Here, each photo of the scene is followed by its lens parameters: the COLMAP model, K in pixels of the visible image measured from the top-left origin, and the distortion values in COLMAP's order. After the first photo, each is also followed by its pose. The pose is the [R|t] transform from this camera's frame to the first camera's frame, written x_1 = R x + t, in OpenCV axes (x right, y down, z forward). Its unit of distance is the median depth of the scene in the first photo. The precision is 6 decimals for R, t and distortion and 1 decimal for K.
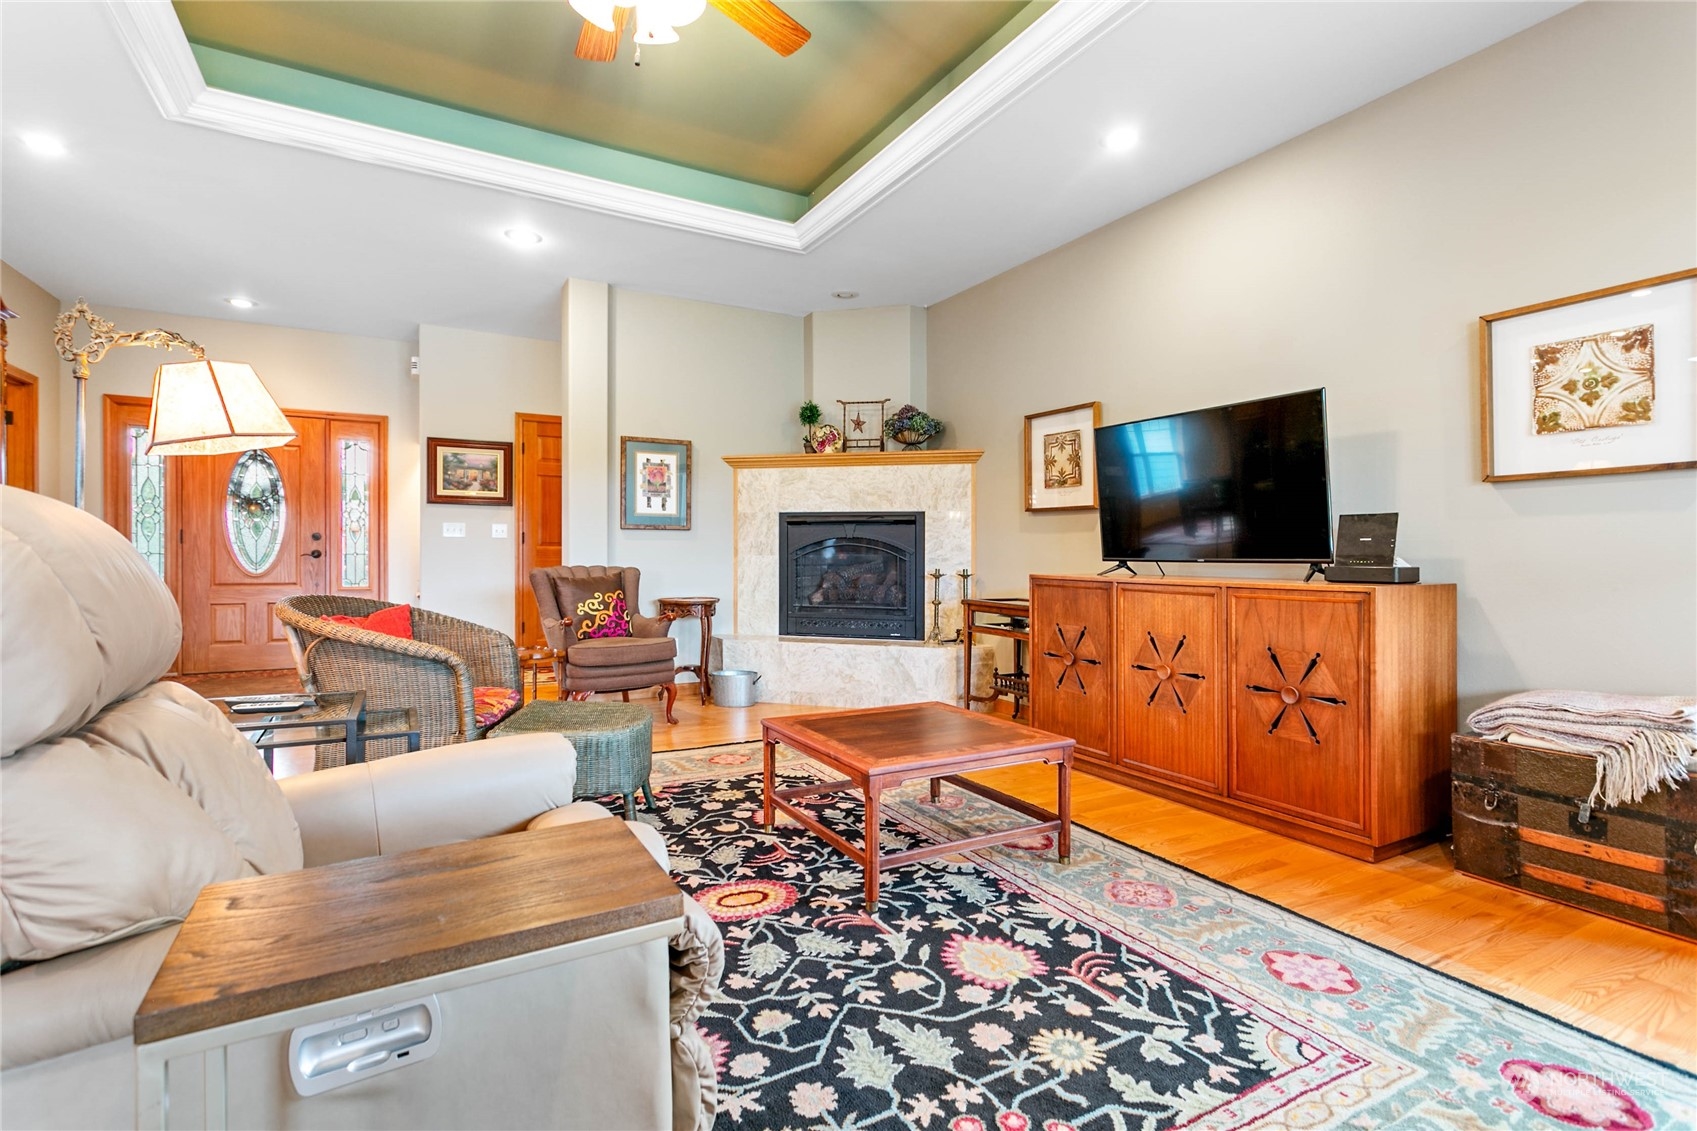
lens RADIAL K [[811.8, 0, 849.8], [0, 811.8, 550.2], [0, 0, 1]] dist [0.002099, 0.001058]
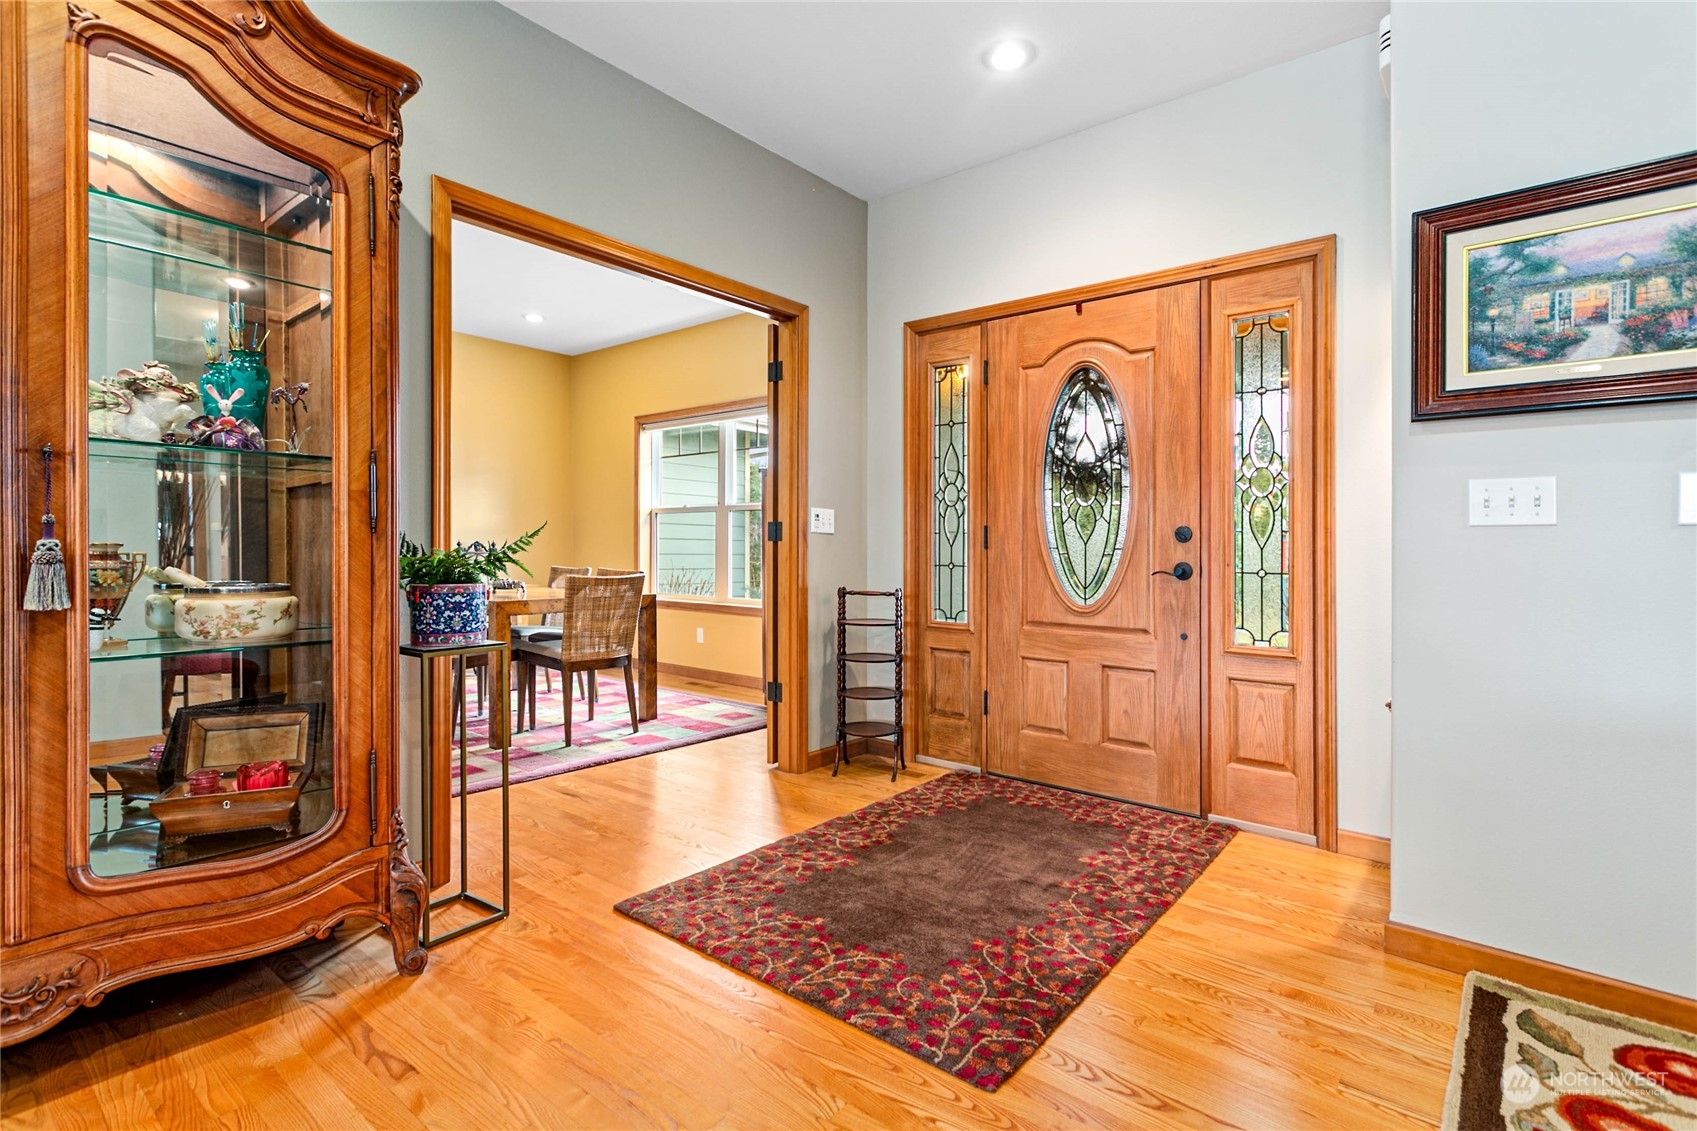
lens RADIAL K [[811.8, 0, 849.8], [0, 811.8, 550.2], [0, 0, 1]] dist [0.002099, 0.001058]
pose [[0.371429, -0.001401, -0.928460, -0.300405], [-0.005050, 0.999981, -0.003529, -0.004989], [0.928448, 0.005999, 0.371415, 0.664452]]
